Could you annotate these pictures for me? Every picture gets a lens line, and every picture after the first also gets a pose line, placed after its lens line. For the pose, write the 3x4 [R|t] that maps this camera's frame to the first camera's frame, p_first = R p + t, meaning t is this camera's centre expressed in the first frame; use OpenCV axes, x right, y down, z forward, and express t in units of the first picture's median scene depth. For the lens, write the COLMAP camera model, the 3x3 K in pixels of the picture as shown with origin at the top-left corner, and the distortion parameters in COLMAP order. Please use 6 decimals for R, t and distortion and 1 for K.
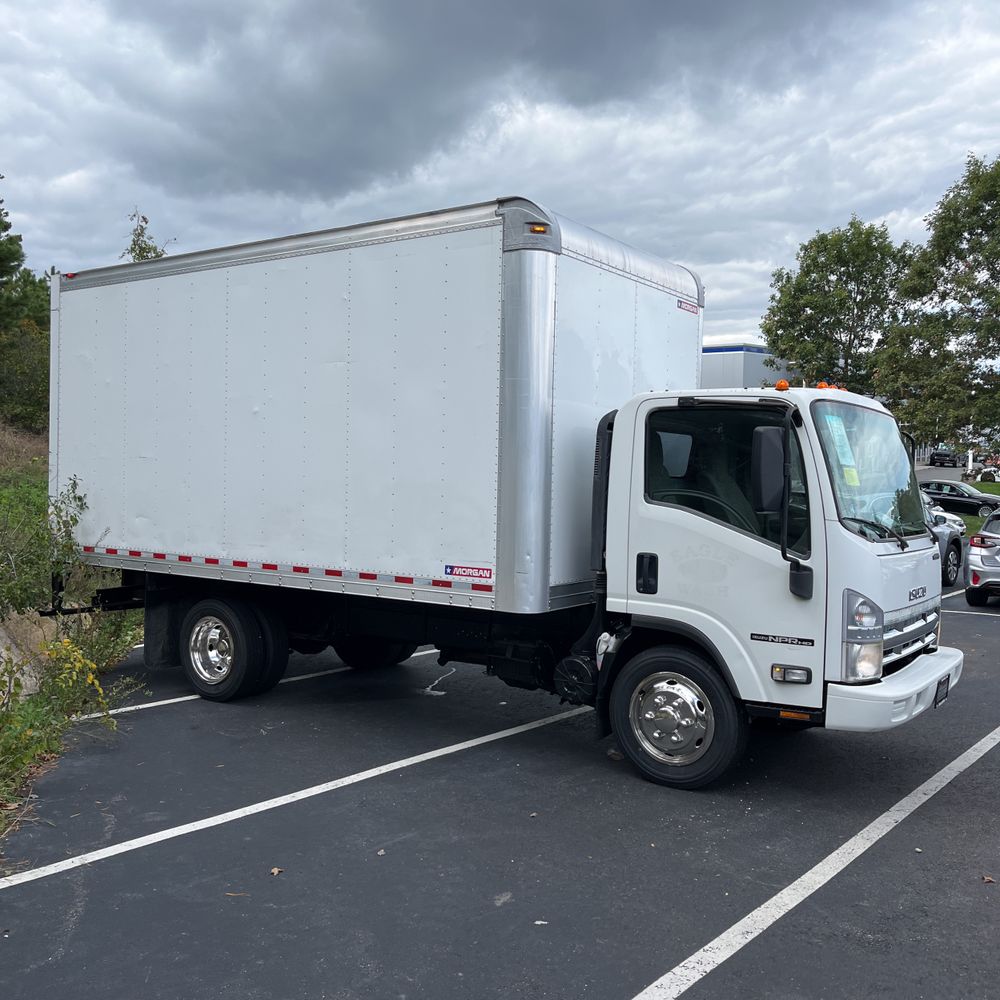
lens RADIAL K [[1010.4, 0, 512.5], [0, 1010.4, 531.0], [0, 0, 1]] dist [0.033046, 0.000000]
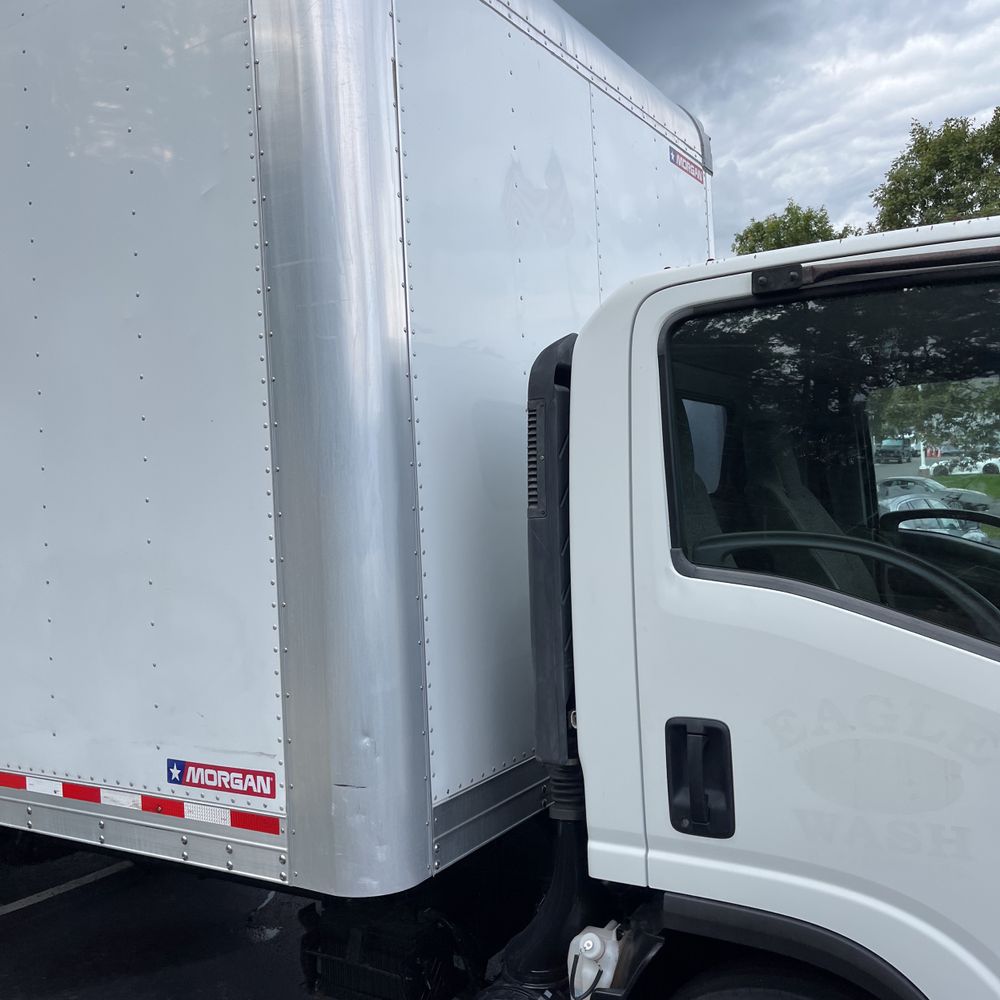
lens RADIAL K [[1010.4, 0, 493.0], [0, 1010.4, 500.6], [0, 0, 1]] dist [0.033046, 0.000000]
pose [[0.996927, -0.066970, 0.040634, 0.050912], [0.069067, 0.996224, -0.052610, -0.037186], [-0.036957, 0.055255, 0.997788, 0.608983]]
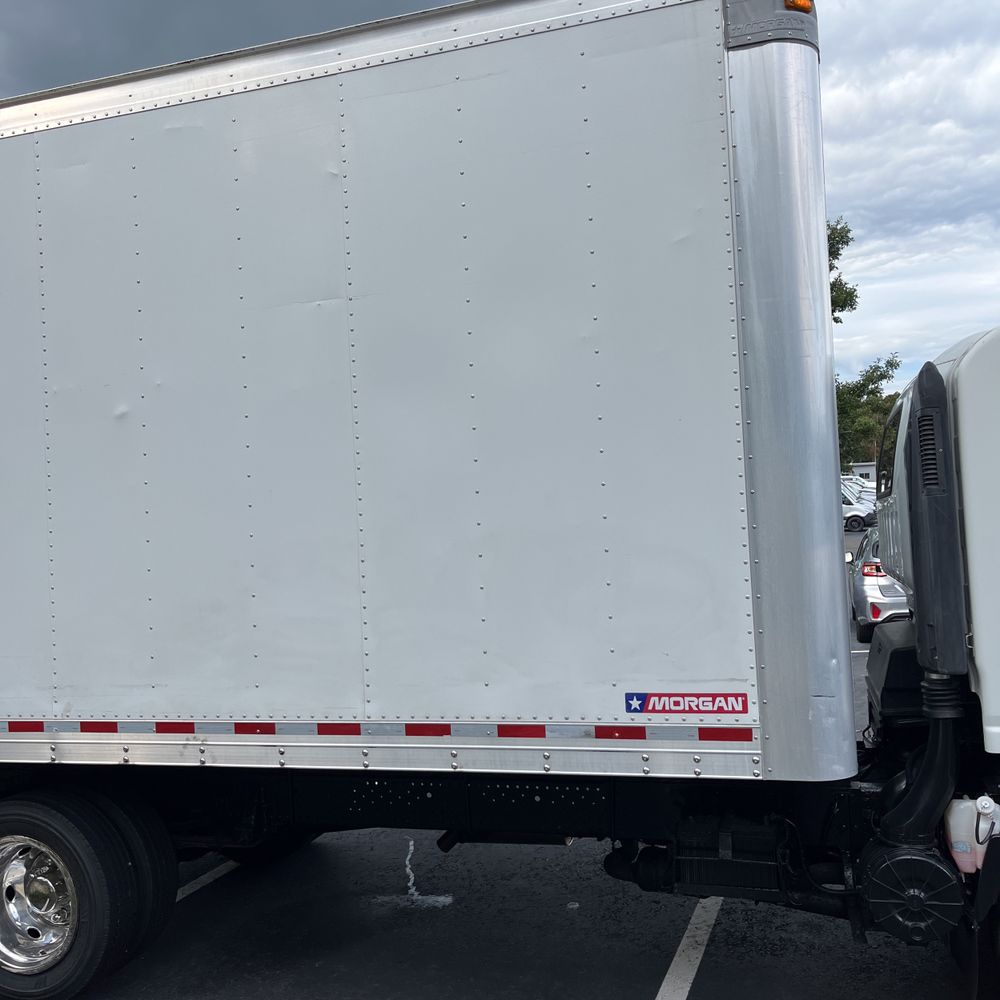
lens RADIAL K [[1010.4, 0, 496.6], [0, 1010.4, 509.4], [0, 0, 1]] dist [0.033046, 0.000000]
pose [[0.953321, -0.061223, 0.295689, -0.268325], [0.084314, 0.994253, -0.065970, -0.027346], [-0.289950, 0.087822, 0.953004, 0.560542]]
